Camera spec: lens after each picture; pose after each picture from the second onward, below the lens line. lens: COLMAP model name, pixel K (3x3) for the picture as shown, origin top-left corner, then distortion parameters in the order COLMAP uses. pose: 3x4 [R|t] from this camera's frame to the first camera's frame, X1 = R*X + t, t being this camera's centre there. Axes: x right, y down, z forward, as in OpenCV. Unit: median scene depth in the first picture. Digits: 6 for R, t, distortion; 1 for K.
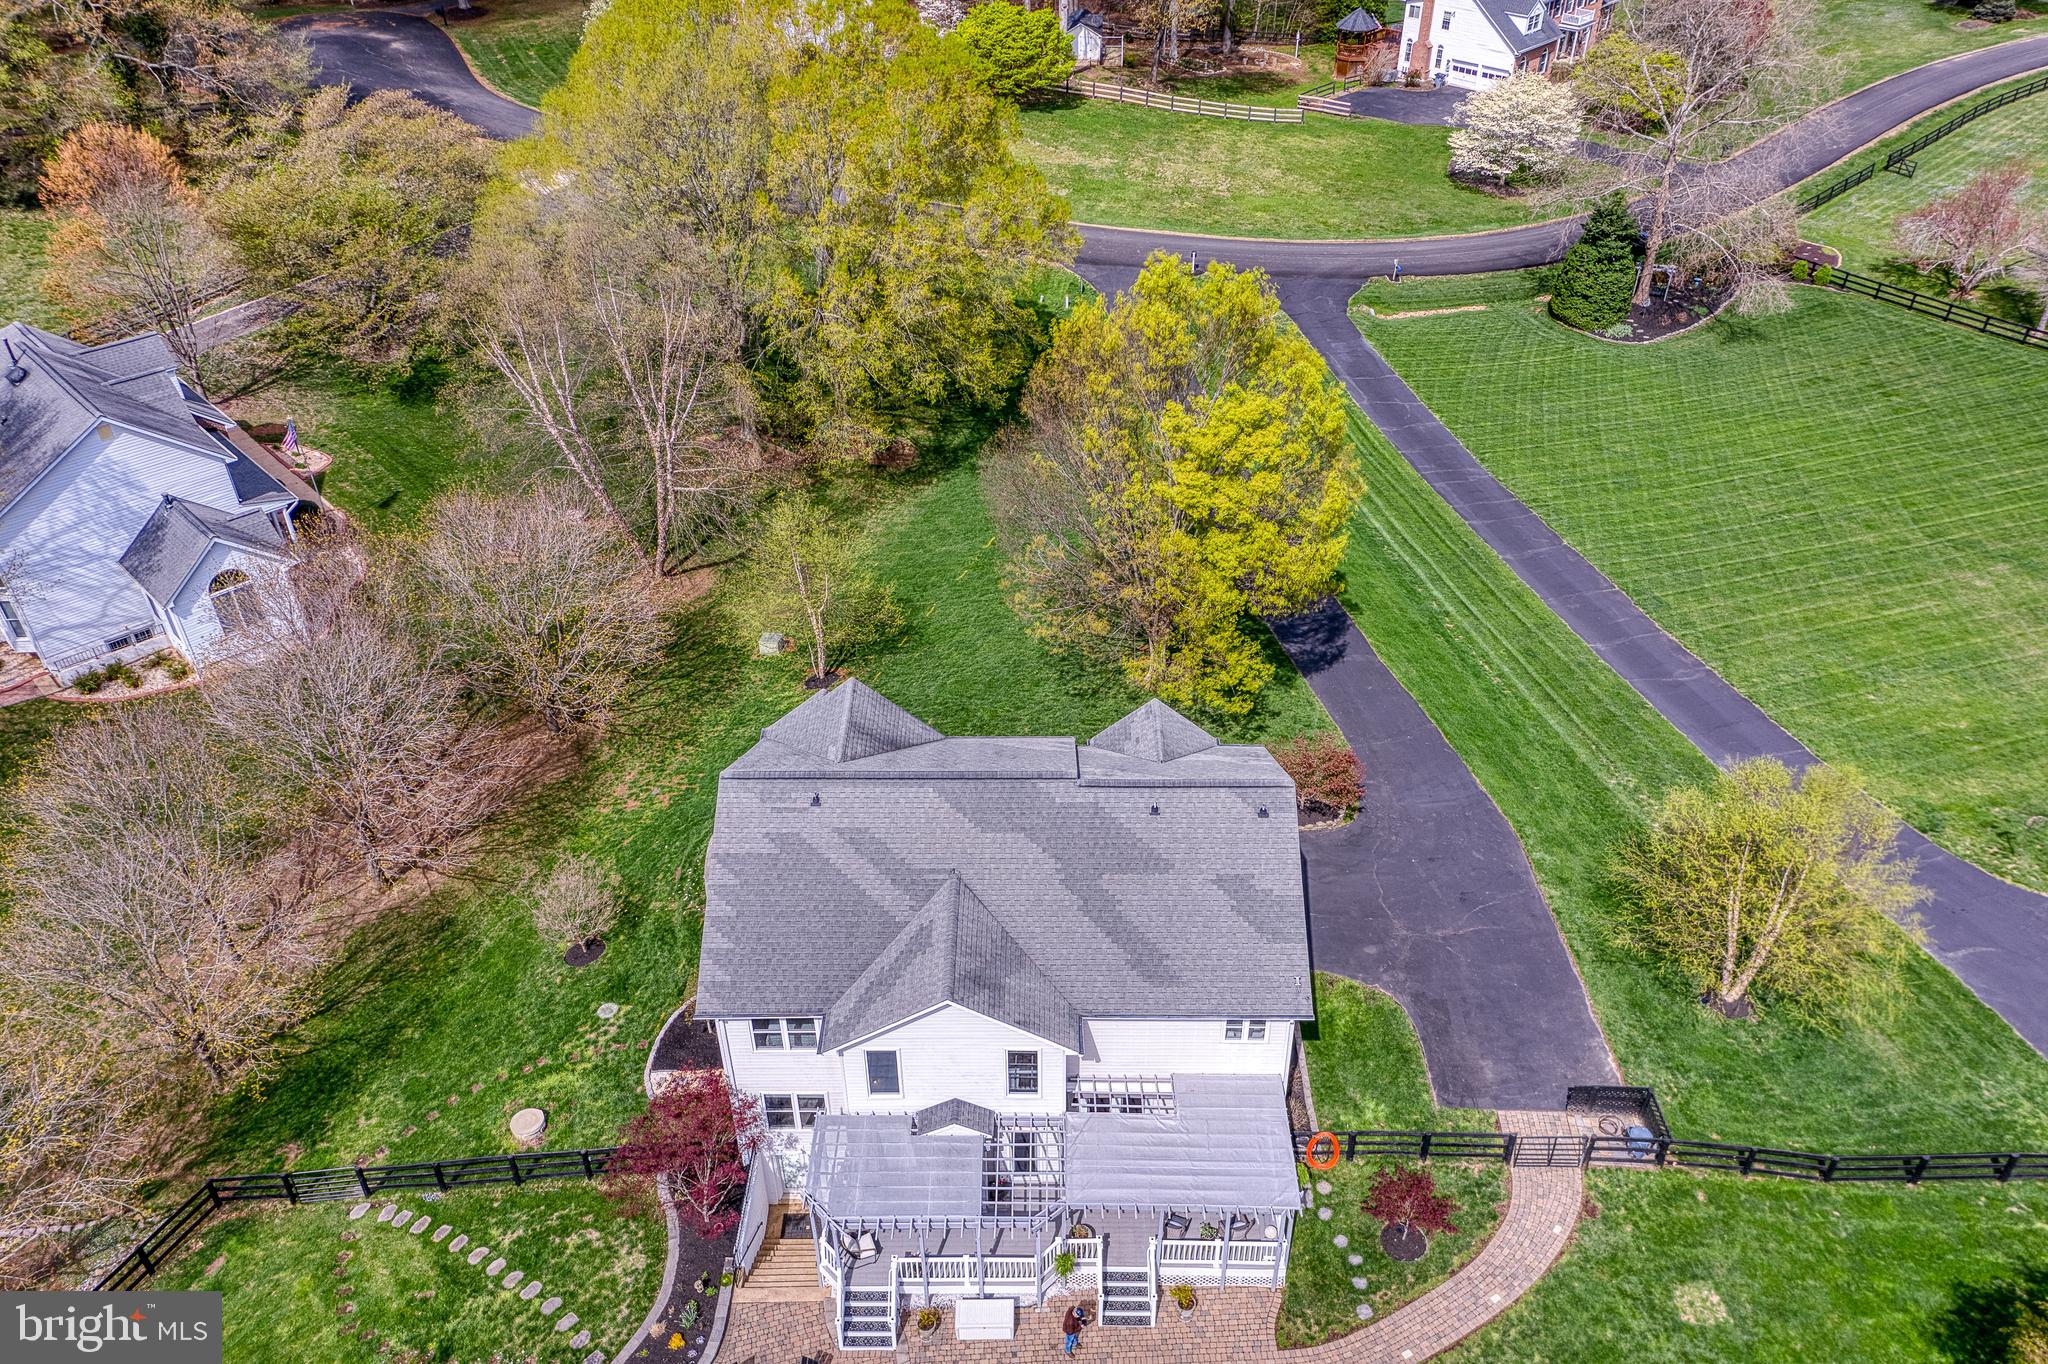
lens RADIAL K [[1554.7, 0, 1020.7], [0, 1554.7, 675.8], [0, 0, 1]] dist [0.081518, 0.009364]
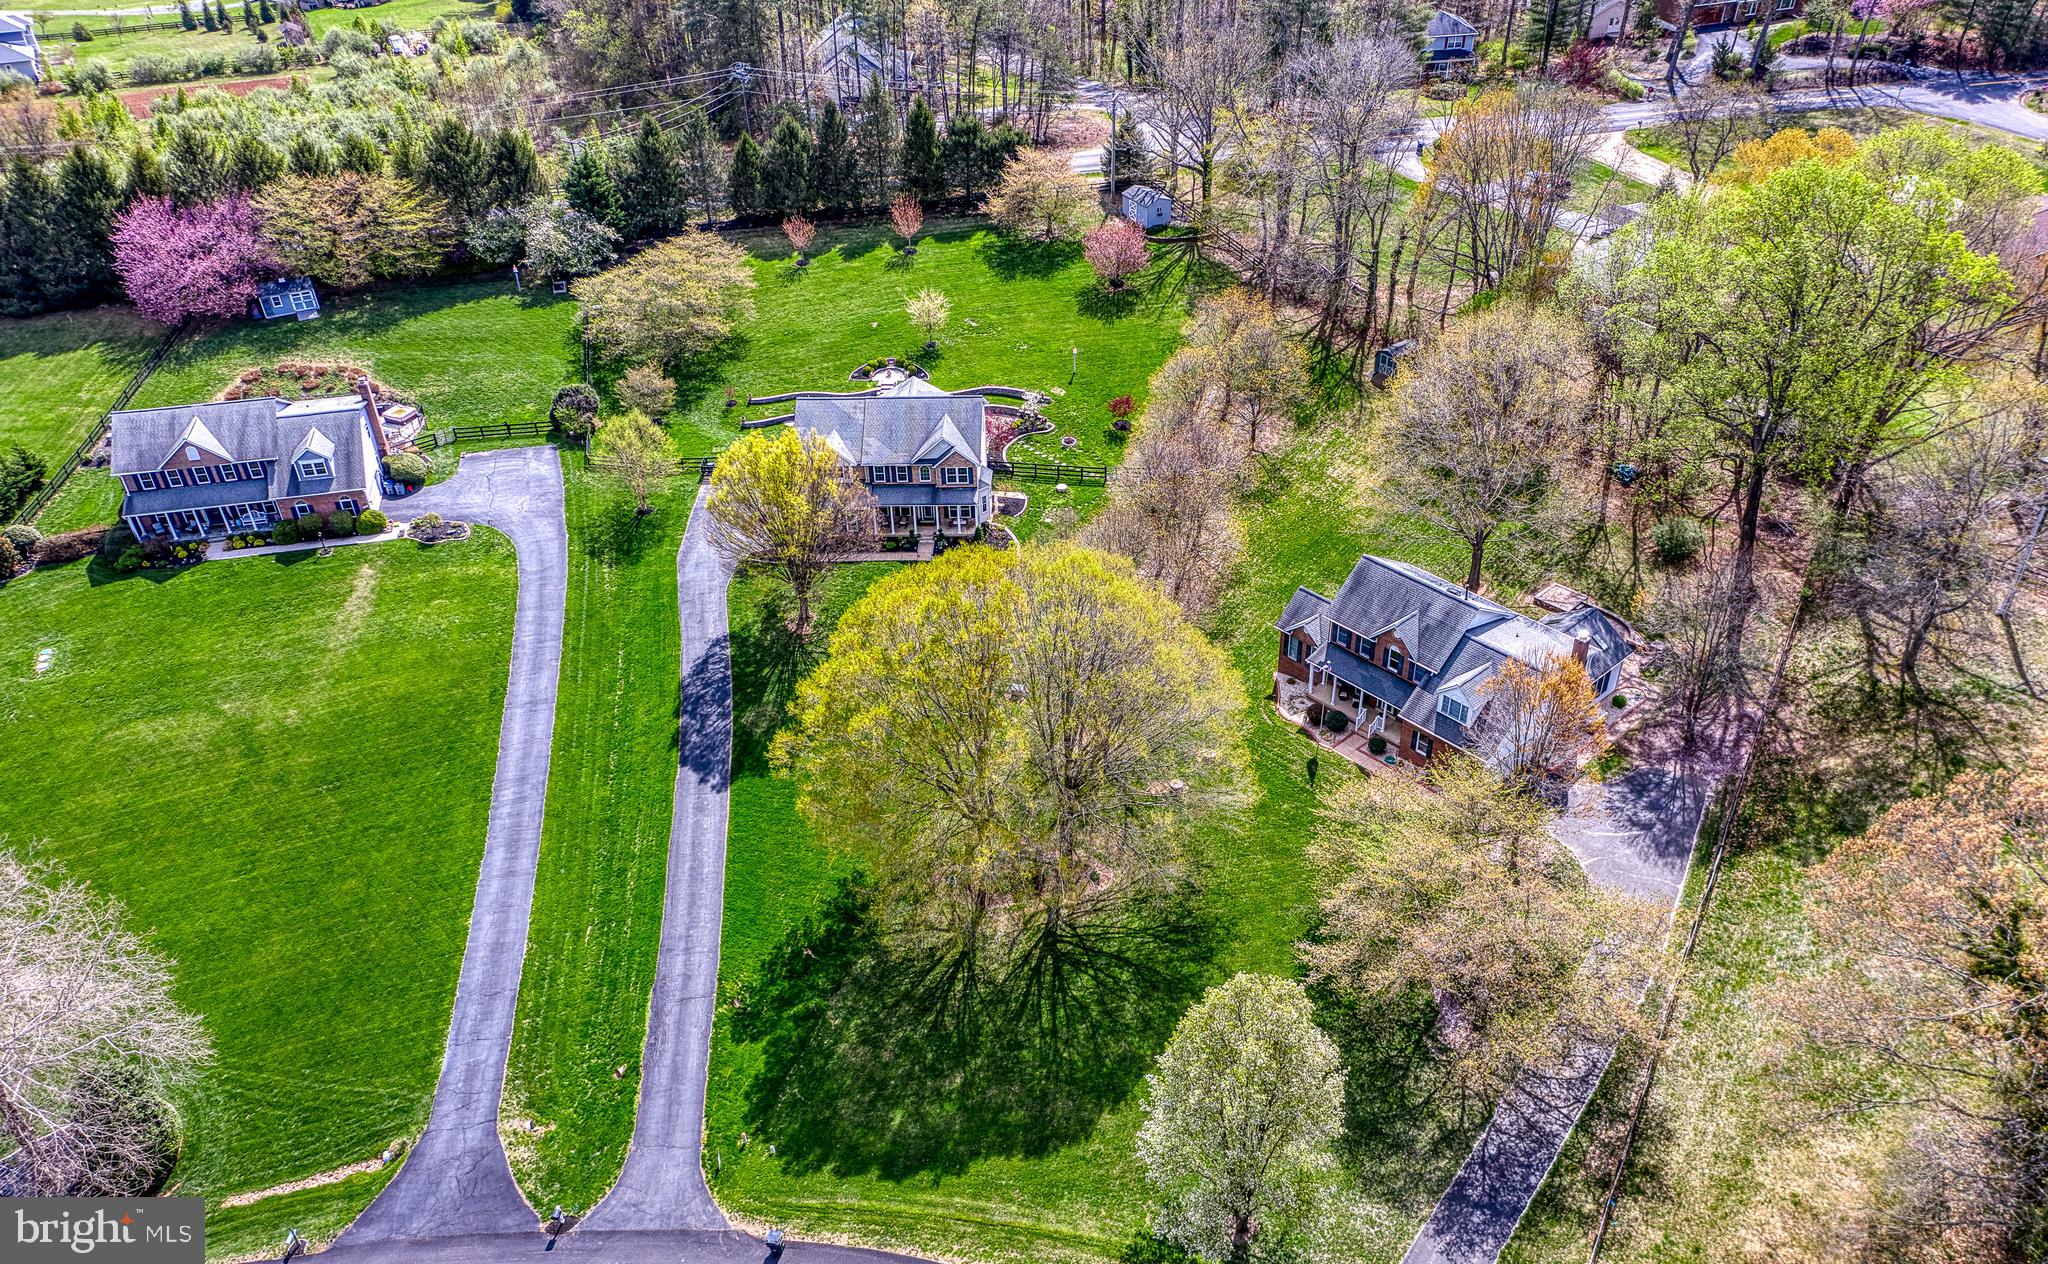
lens RADIAL K [[1559.7, 0, 1016.6], [0, 1559.7, 669.7], [0, 0, 1]] dist [0.083843, 0.010636]
pose [[-0.998667, 0.022229, 0.046579, -0.363759], [0.051158, 0.306996, 0.950335, -2.499208], [0.006825, 0.951451, -0.307724, 2.289473]]
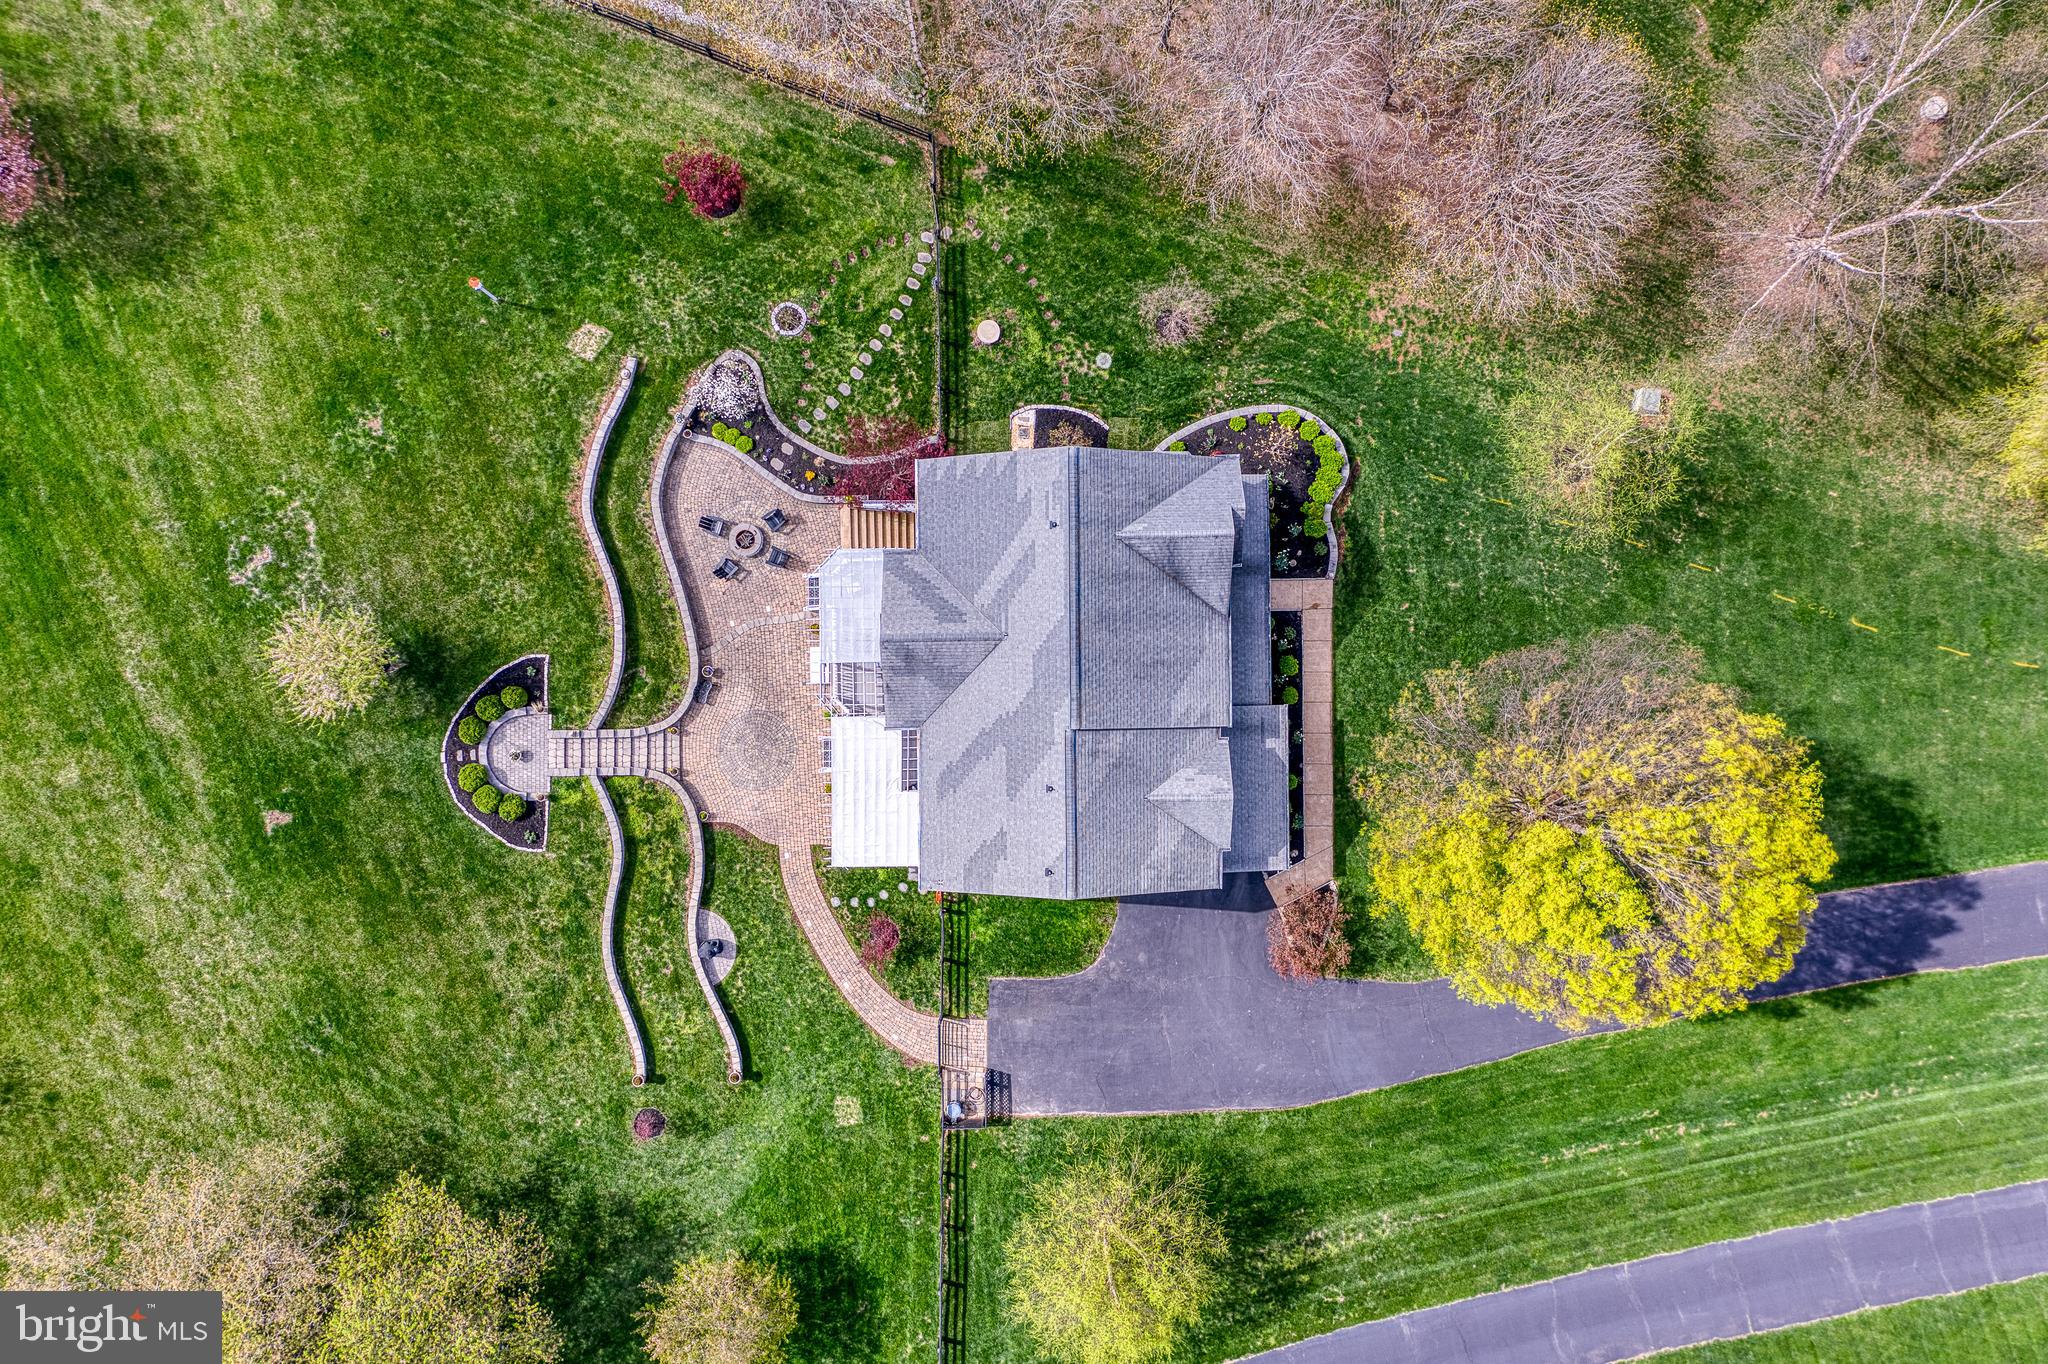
lens RADIAL K [[1547.5, 0, 1019.2], [0, 1547.5, 676.2], [0, 0, 1]] dist [0.074435, 0.029285]
pose [[0.023188, 0.999713, 0.006041, -0.014181], [-0.575450, 0.008406, 0.817794, -0.873281], [0.817508, -0.022440, 0.575480, 0.223029]]
